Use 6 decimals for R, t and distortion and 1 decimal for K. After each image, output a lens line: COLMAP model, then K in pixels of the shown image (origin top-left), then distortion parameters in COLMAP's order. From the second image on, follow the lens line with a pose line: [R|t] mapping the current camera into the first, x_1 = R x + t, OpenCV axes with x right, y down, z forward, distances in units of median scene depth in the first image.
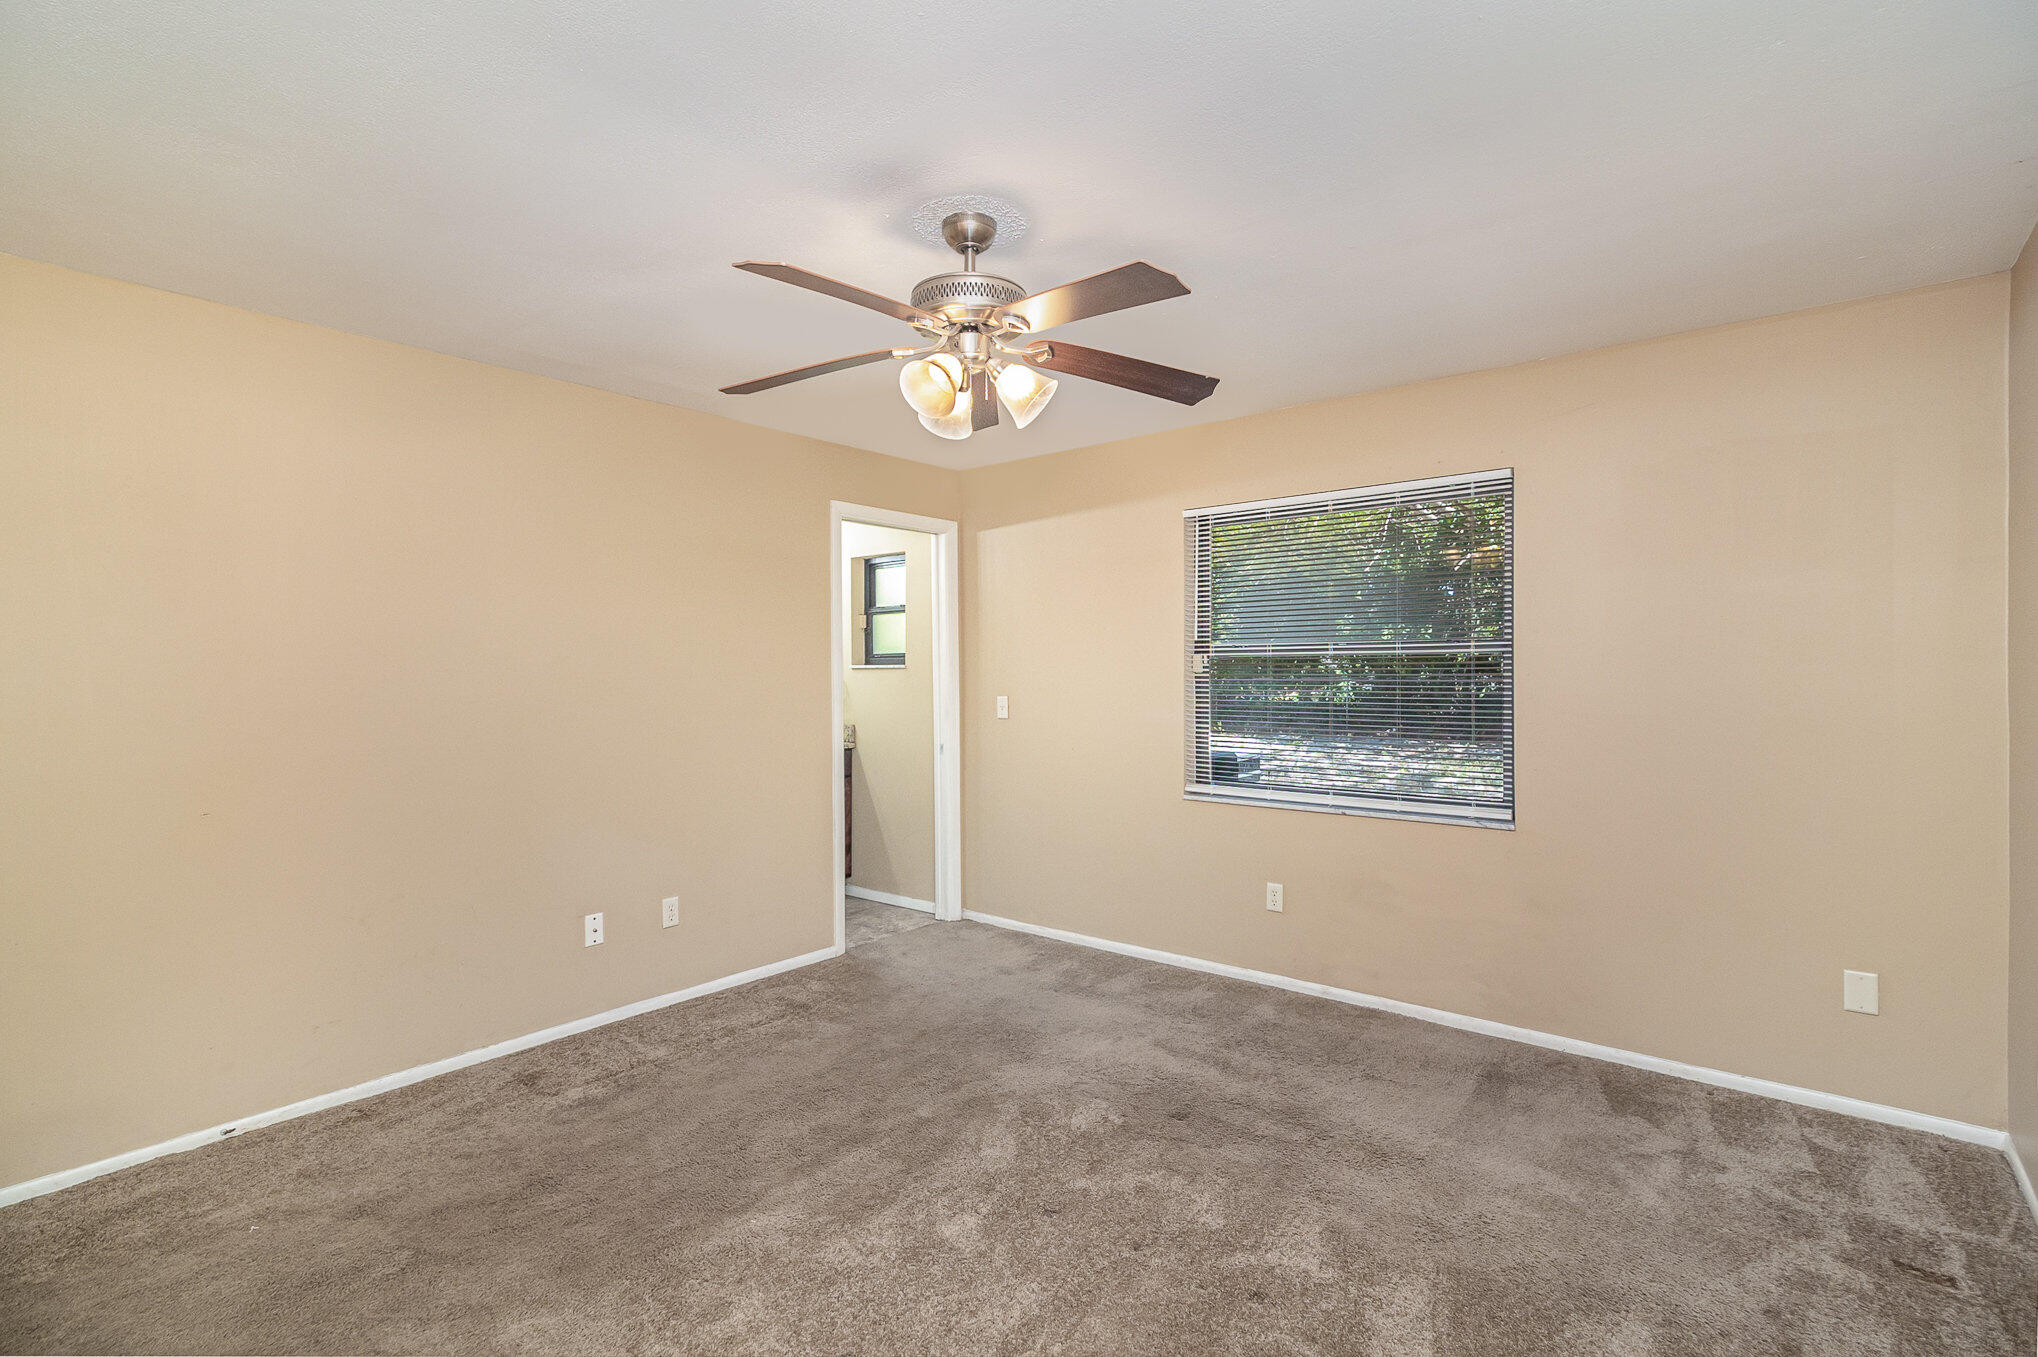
lens RADIAL K [[931.0, 0, 1025.5], [0, 931.0, 671.7], [0, 0, 1]] dist [-0.001678, 0.000051]
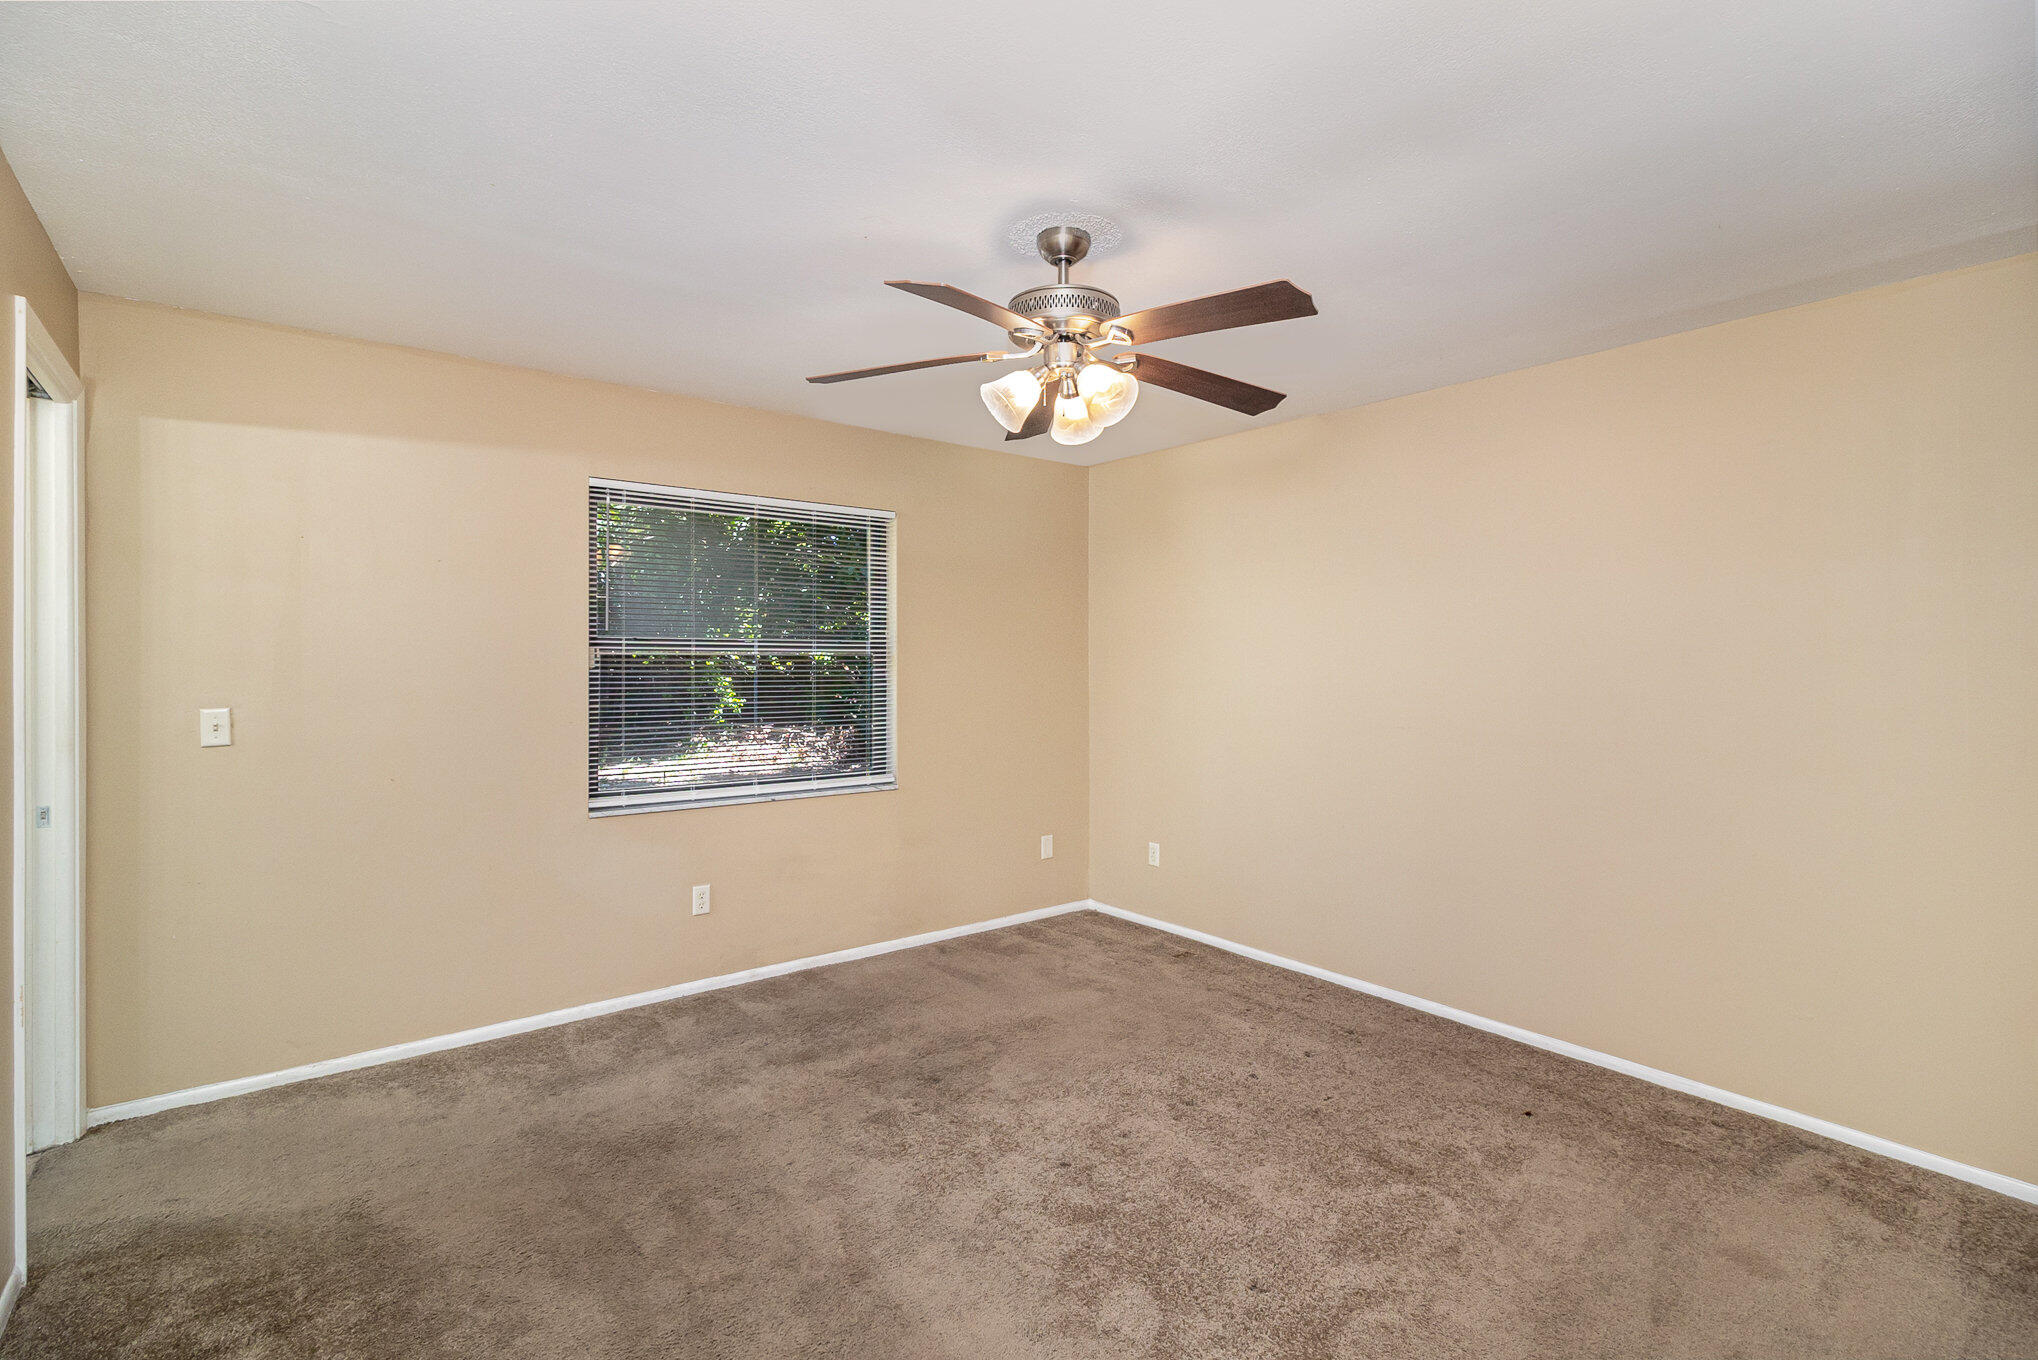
lens RADIAL K [[931.0, 0, 1025.5], [0, 931.0, 673.2], [0, 0, 1]] dist [-0.001678, 0.000051]
pose [[0.211961, -0.006658, 0.977255, -0.639721], [-0.007079, 0.999940, 0.008348, -0.005289], [-0.977252, -0.008688, 0.211902, 0.491983]]
